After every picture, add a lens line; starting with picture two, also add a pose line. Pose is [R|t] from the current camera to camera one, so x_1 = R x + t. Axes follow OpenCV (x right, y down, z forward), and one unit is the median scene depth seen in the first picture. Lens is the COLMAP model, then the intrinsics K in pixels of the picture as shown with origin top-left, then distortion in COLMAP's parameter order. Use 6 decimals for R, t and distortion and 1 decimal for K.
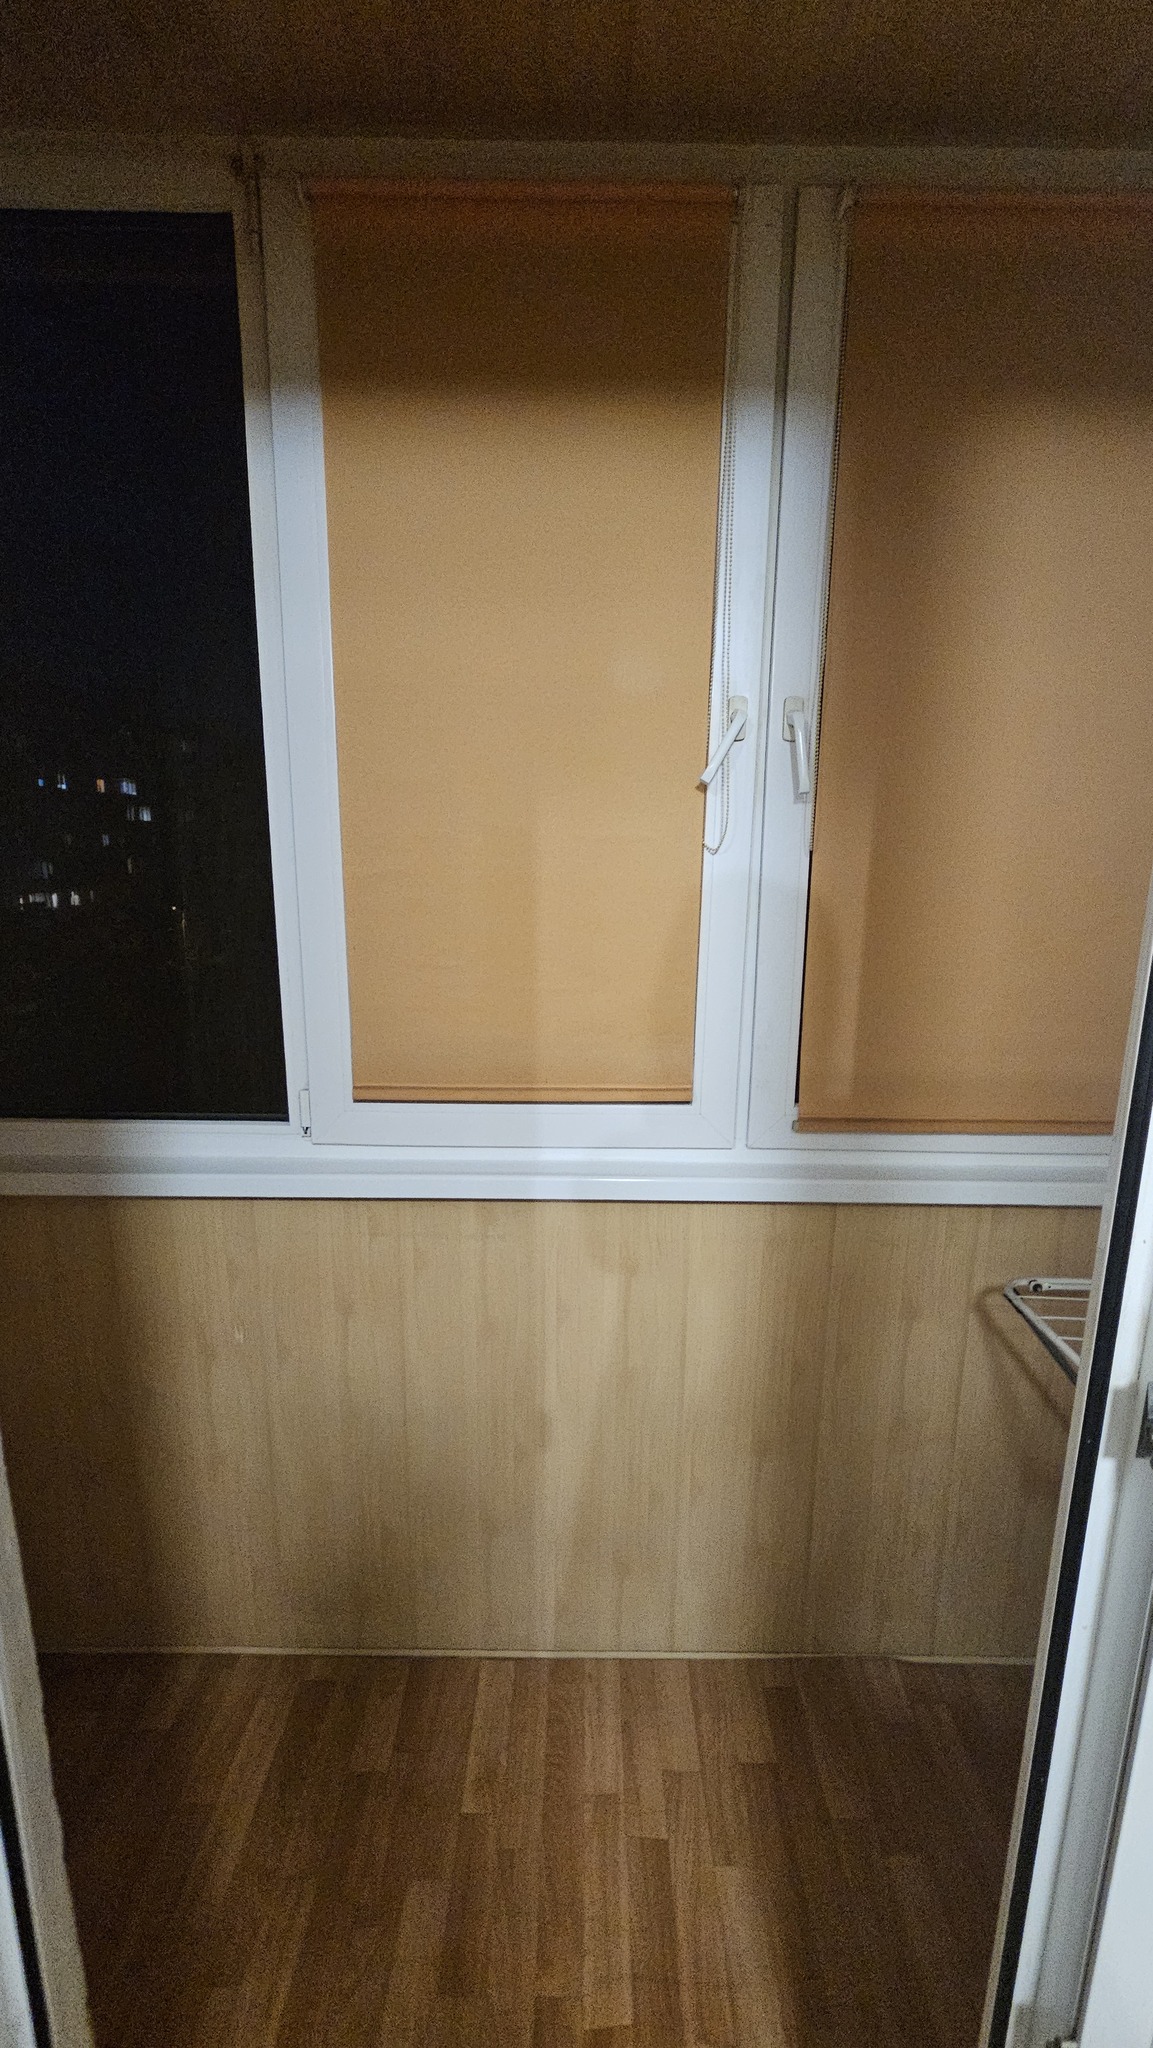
lens RADIAL K [[841.7, 0, 578.2], [0, 841.7, 1024.4], [0, 0, 1]] dist [0.000302, -0.000058]
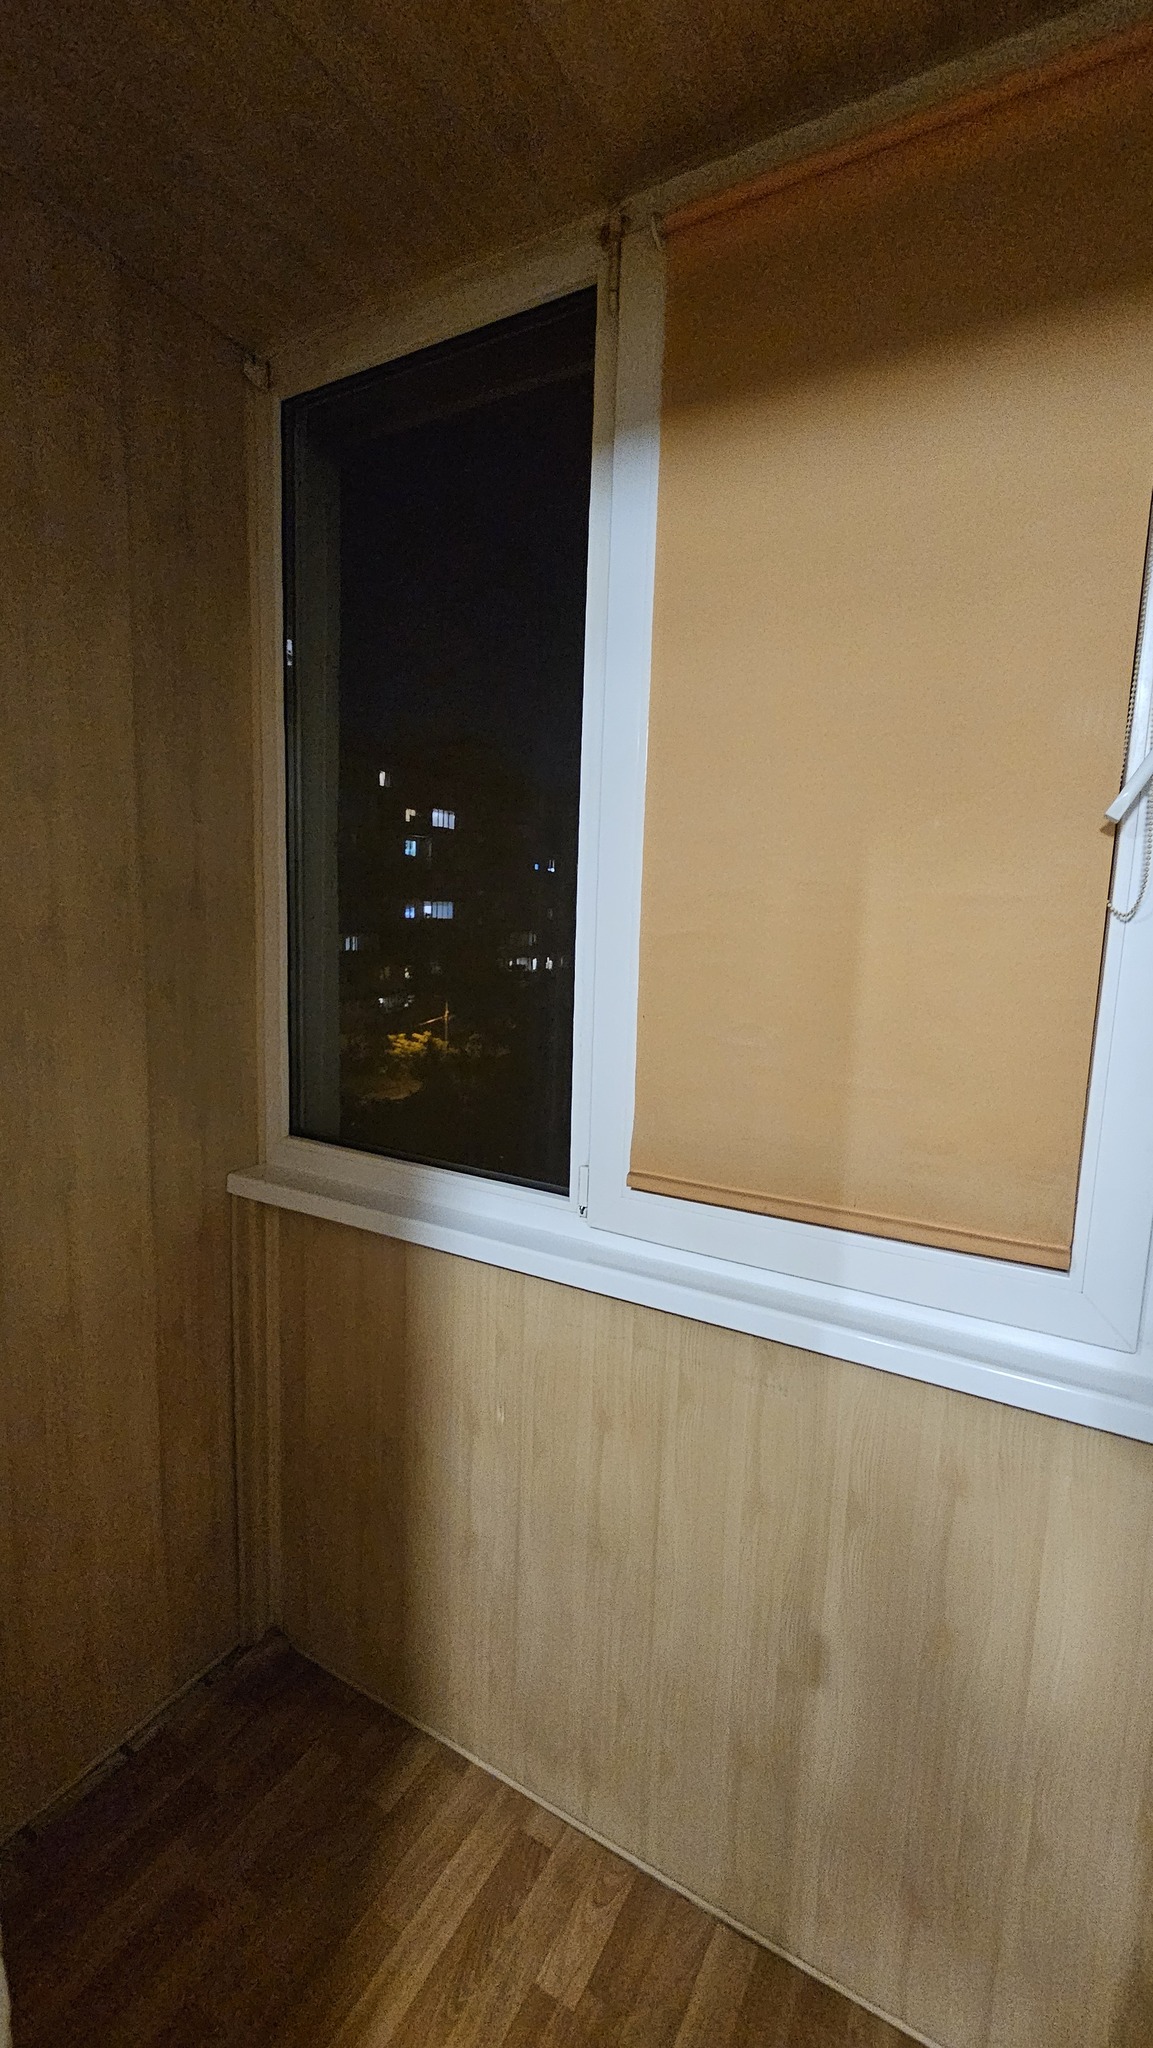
lens RADIAL K [[841.7, 0, 579.3], [0, 841.7, 1020.6], [0, 0, 1]] dist [0.000302, -0.000058]
pose [[0.875580, 0.076504, -0.476977, 0.095242], [-0.121717, 0.990462, -0.064569, -0.019122], [0.467488, 0.114591, 0.876541, 0.171333]]
